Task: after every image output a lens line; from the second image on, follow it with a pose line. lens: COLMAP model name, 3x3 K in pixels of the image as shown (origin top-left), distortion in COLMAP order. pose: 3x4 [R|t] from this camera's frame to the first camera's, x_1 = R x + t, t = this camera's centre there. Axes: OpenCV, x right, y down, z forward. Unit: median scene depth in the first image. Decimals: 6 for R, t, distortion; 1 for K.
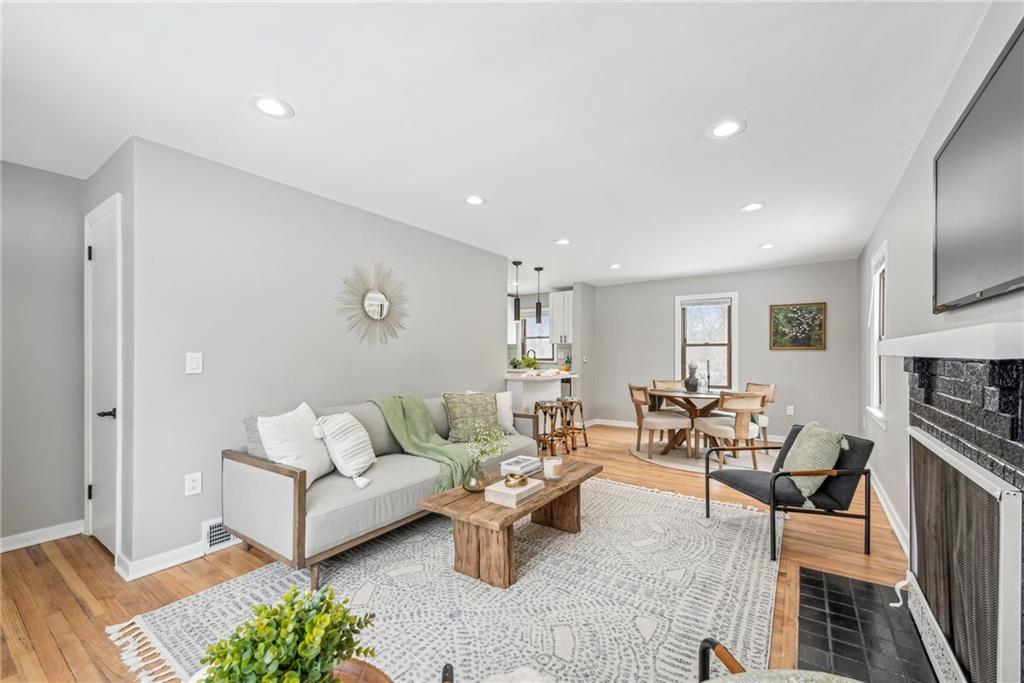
lens RADIAL K [[418.5, 0, 508.4], [0, 418.5, 349.8], [0, 0, 1]] dist [-0.001164, -0.000138]
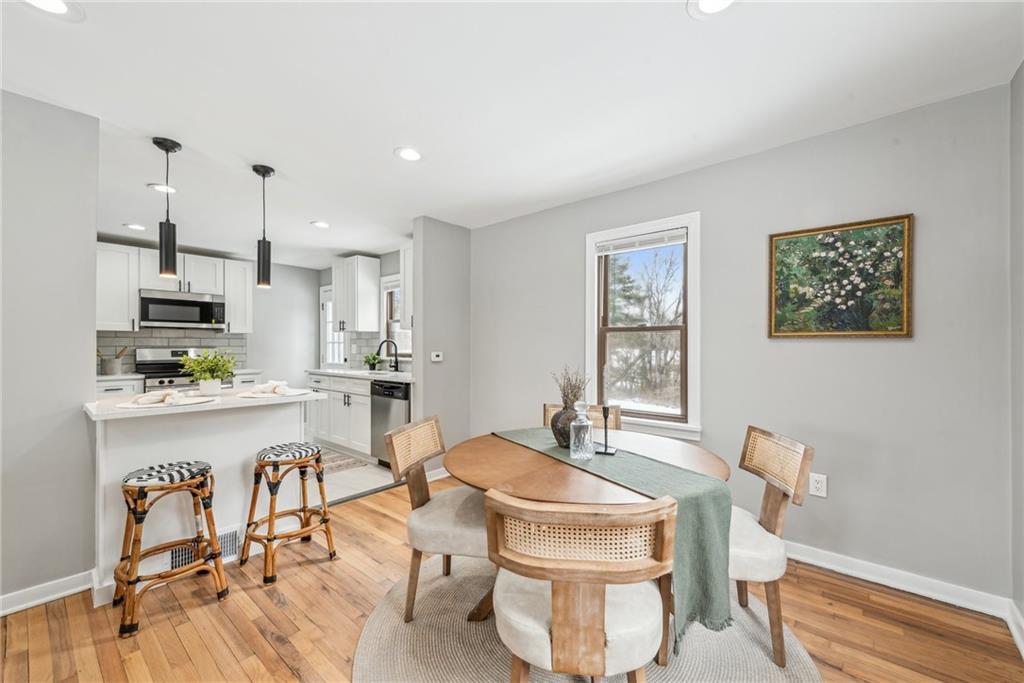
lens RADIAL K [[415.8, 0, 512.0], [0, 415.8, 341.5], [0, 0, 1]] dist [0.000329, -0.000044]
pose [[0.997115, -0.002514, -0.075869, 0.396191], [0.002892, 0.999984, 0.004875, 0.000349], [0.075856, -0.005081, 0.997106, 0.556135]]
